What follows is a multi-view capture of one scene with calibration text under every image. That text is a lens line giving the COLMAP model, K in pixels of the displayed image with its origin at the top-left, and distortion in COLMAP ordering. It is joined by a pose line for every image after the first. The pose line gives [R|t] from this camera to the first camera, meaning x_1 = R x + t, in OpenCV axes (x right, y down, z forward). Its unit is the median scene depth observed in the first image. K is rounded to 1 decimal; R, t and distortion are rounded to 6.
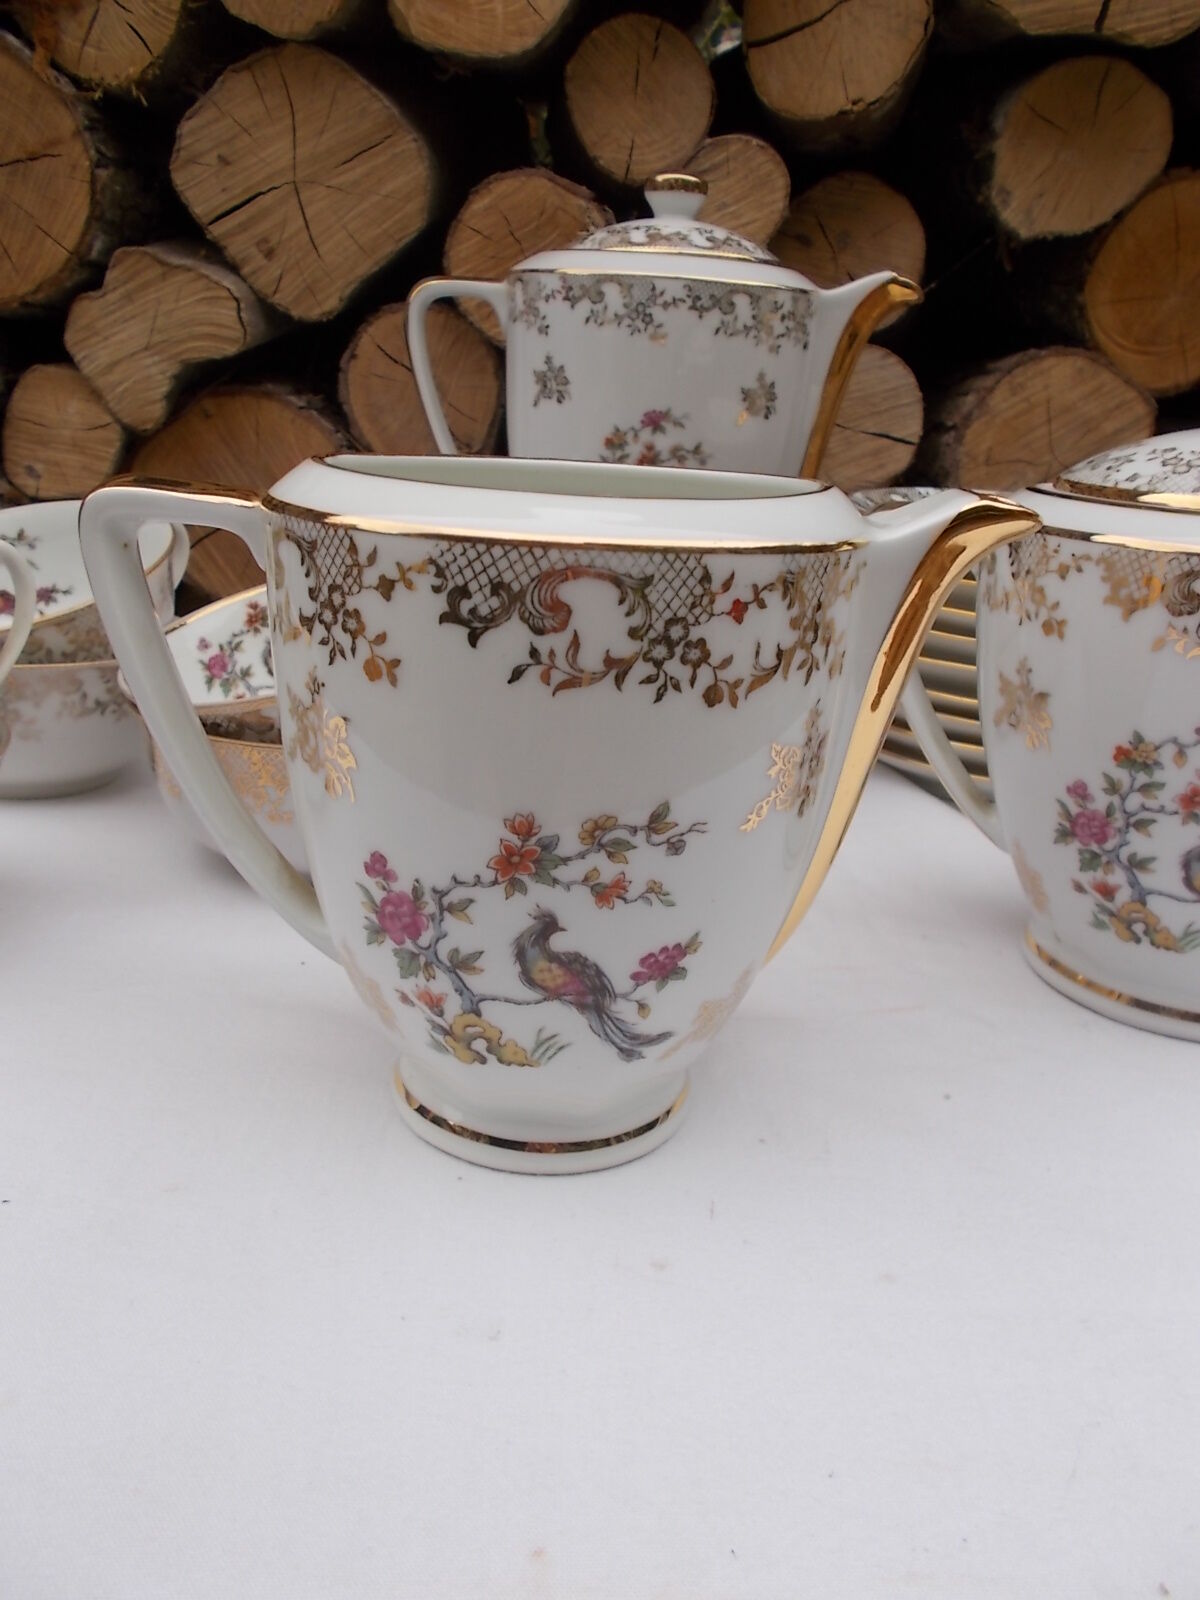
lens RADIAL K [[1244.9, 0, 609.4], [0, 1244.9, 800.8], [0, 0, 1]] dist [0.025495, -0.033261]
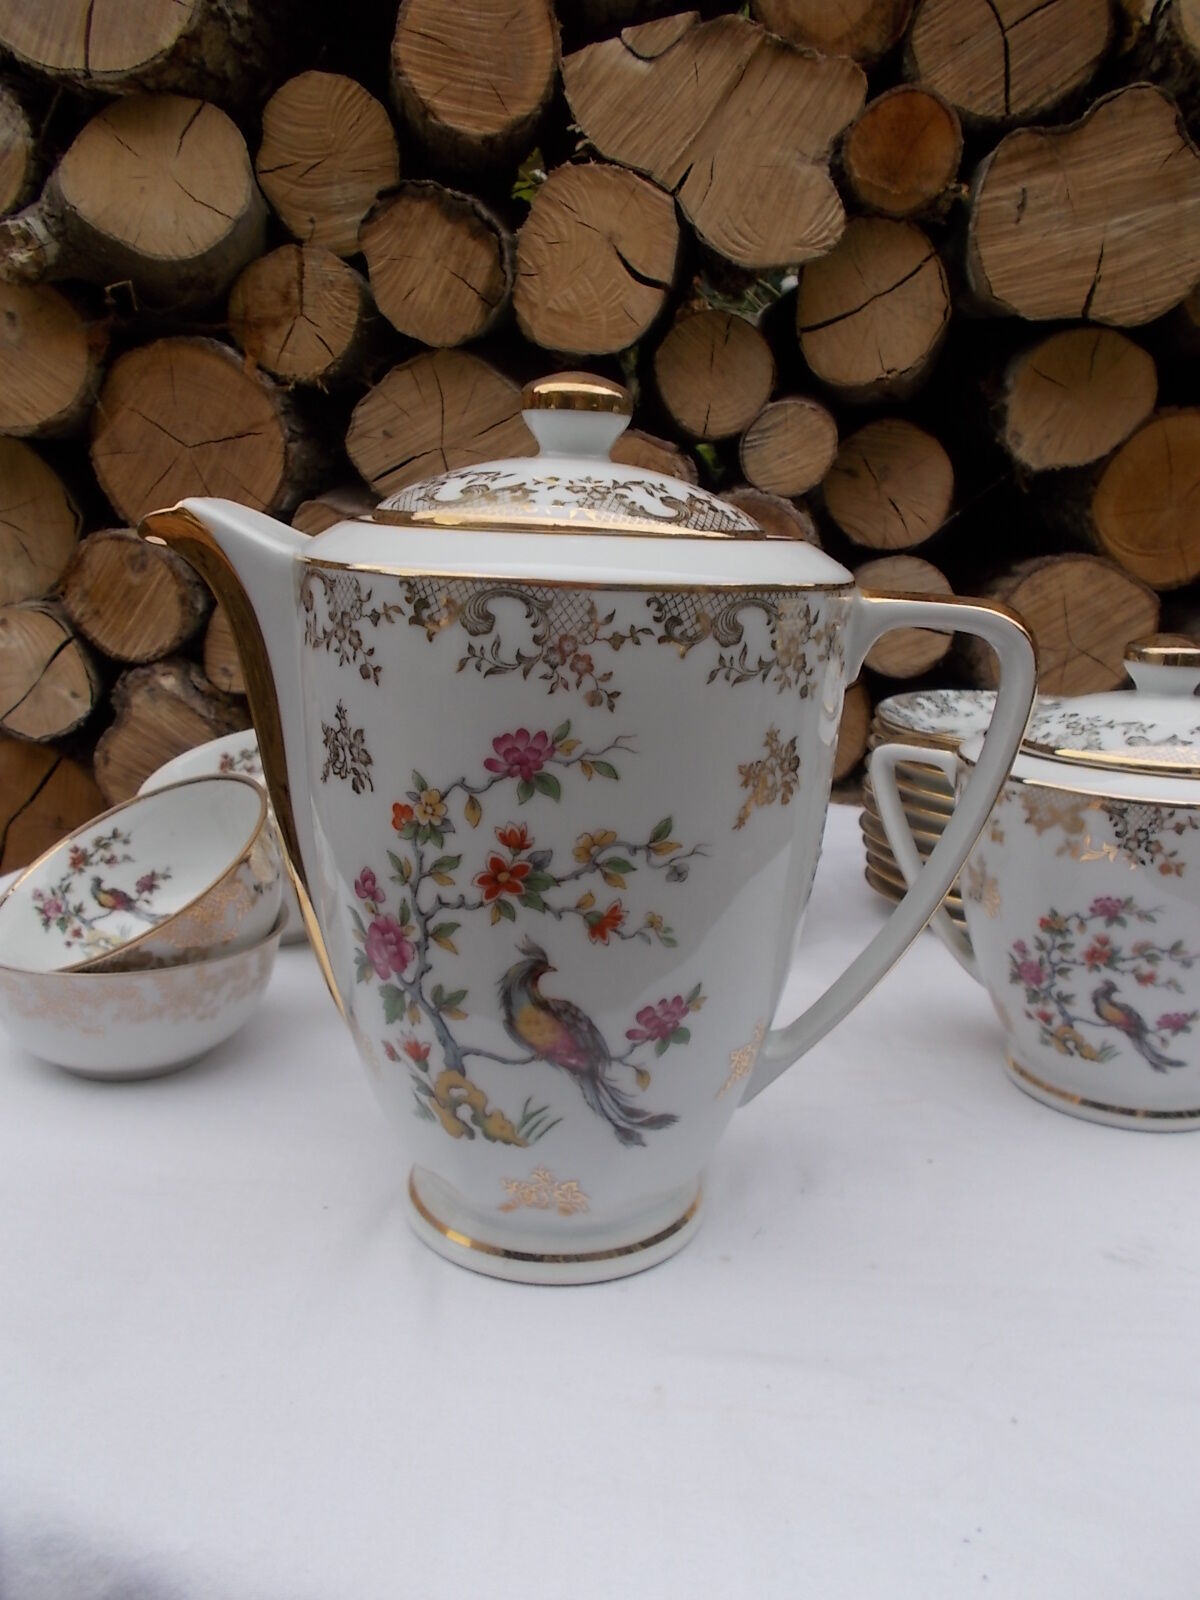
lens RADIAL K [[1244.9, 0, 606.7], [0, 1244.9, 791.7], [0, 0, 1]] dist [0.025495, -0.033261]
pose [[0.997589, -0.007987, -0.068934, -0.000533], [0.000608, 0.994321, -0.106419, -0.014477], [0.069392, 0.106121, 0.991929, -0.207817]]
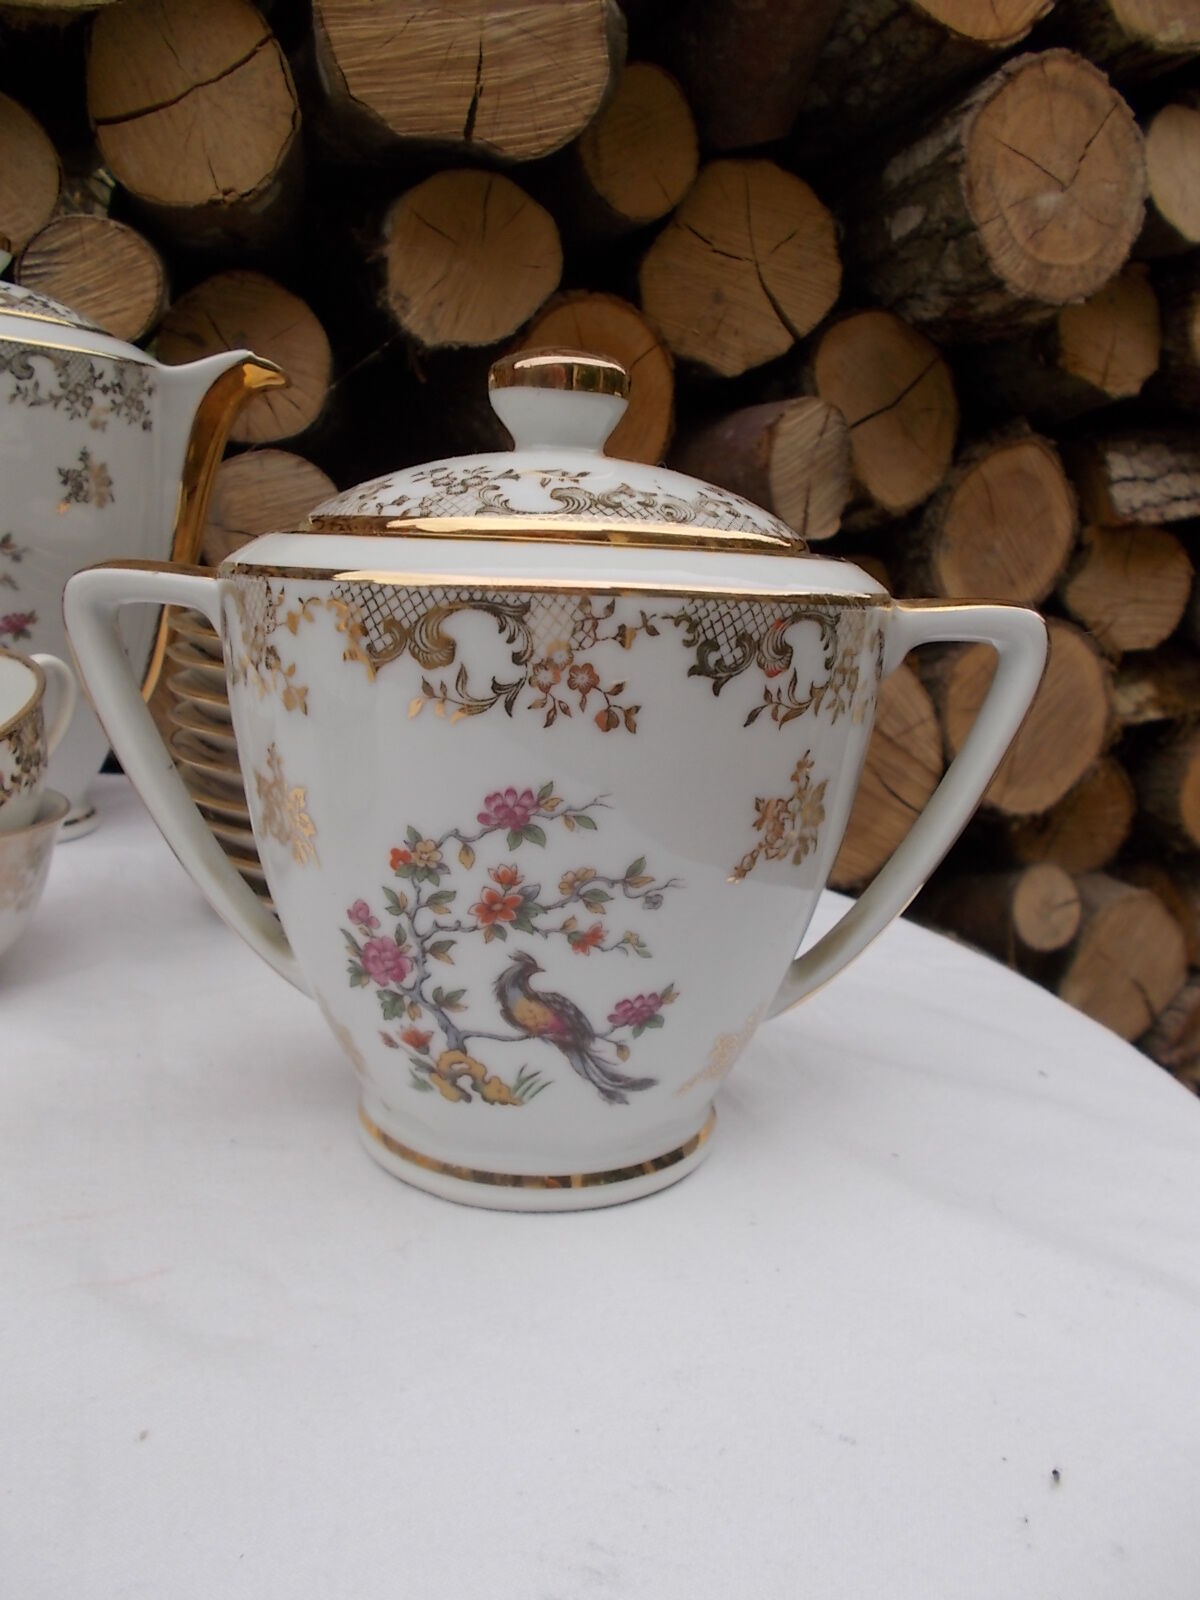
lens RADIAL K [[1244.9, 0, 621.7], [0, 1244.9, 802.8], [0, 0, 1]] dist [0.025495, -0.033261]
pose [[0.932980, -0.082163, 0.350424, 0.112207], [0.121522, 0.988333, -0.091813, 0.005705], [-0.338793, 0.128244, 0.932080, 0.104536]]
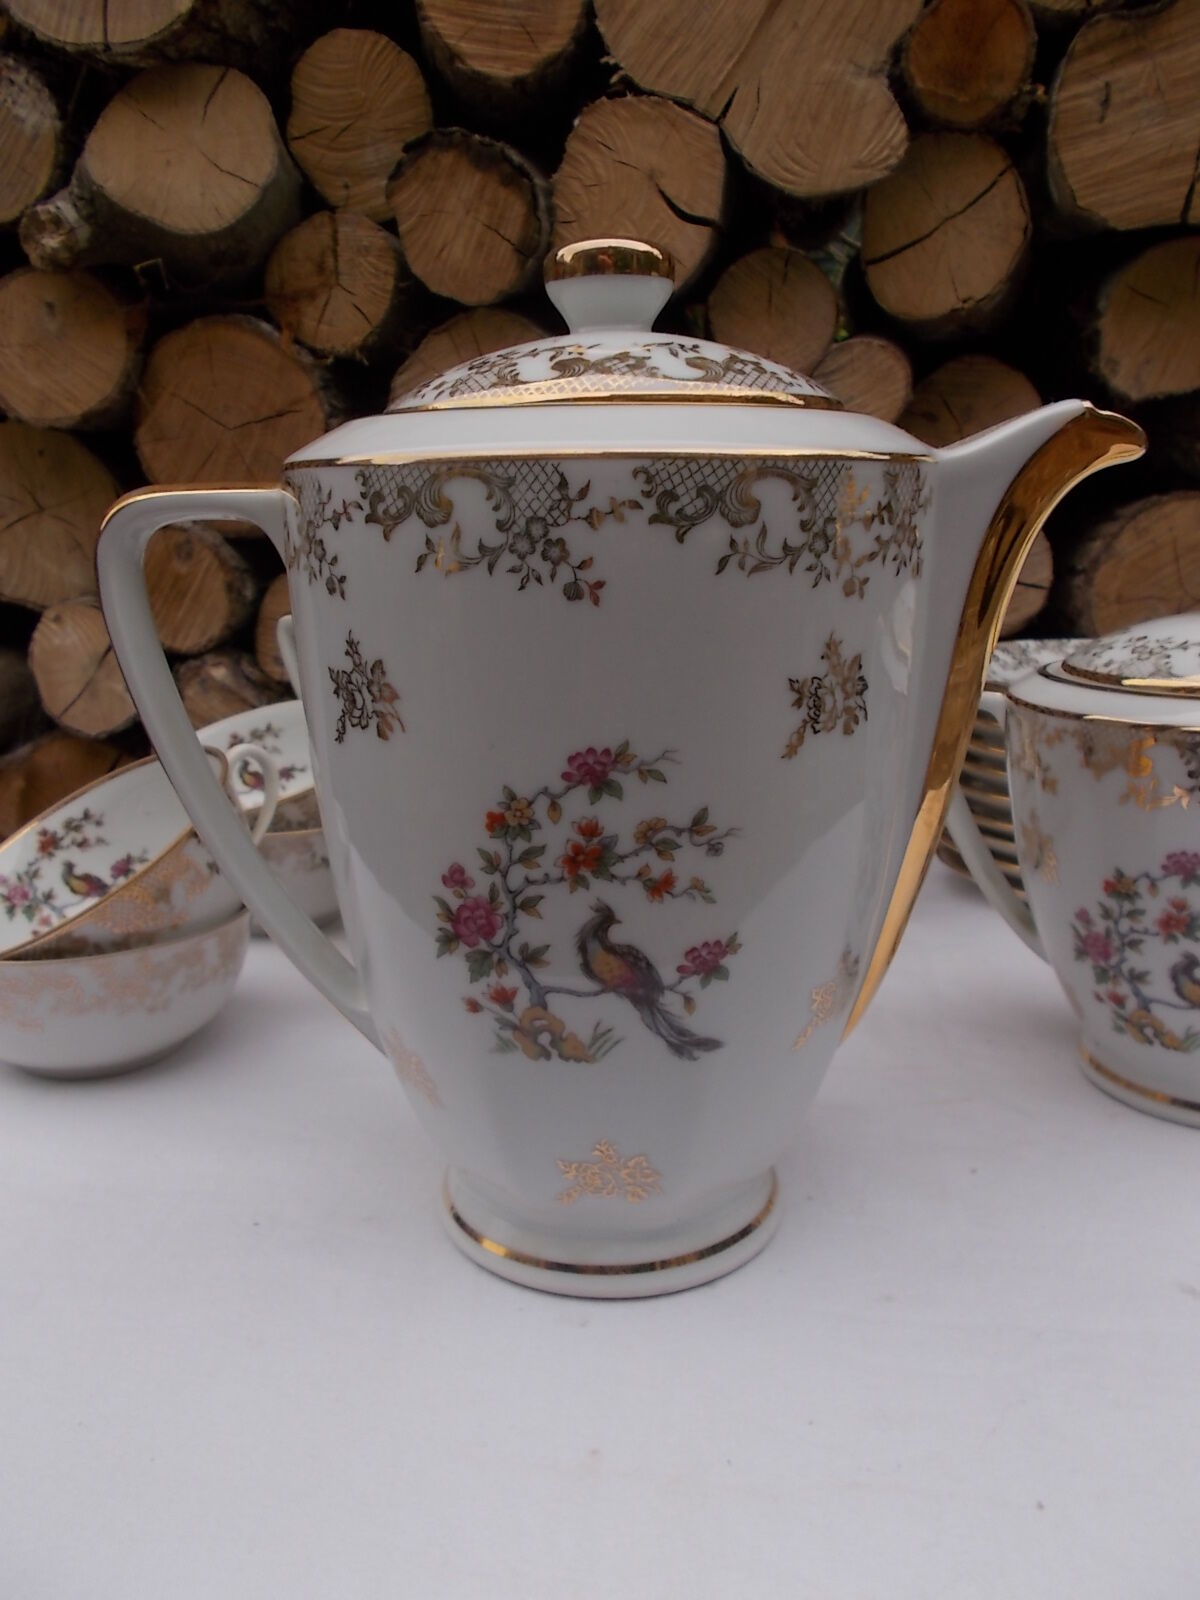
lens RADIAL K [[1244.9, 0, 603.2], [0, 1244.9, 793.6], [0, 0, 1]] dist [0.025495, -0.033261]
pose [[0.984382, -0.035802, -0.172366, 0.055417], [0.017696, 0.994266, -0.105458, -0.003080], [0.175153, 0.100761, 0.979372, -0.121634]]
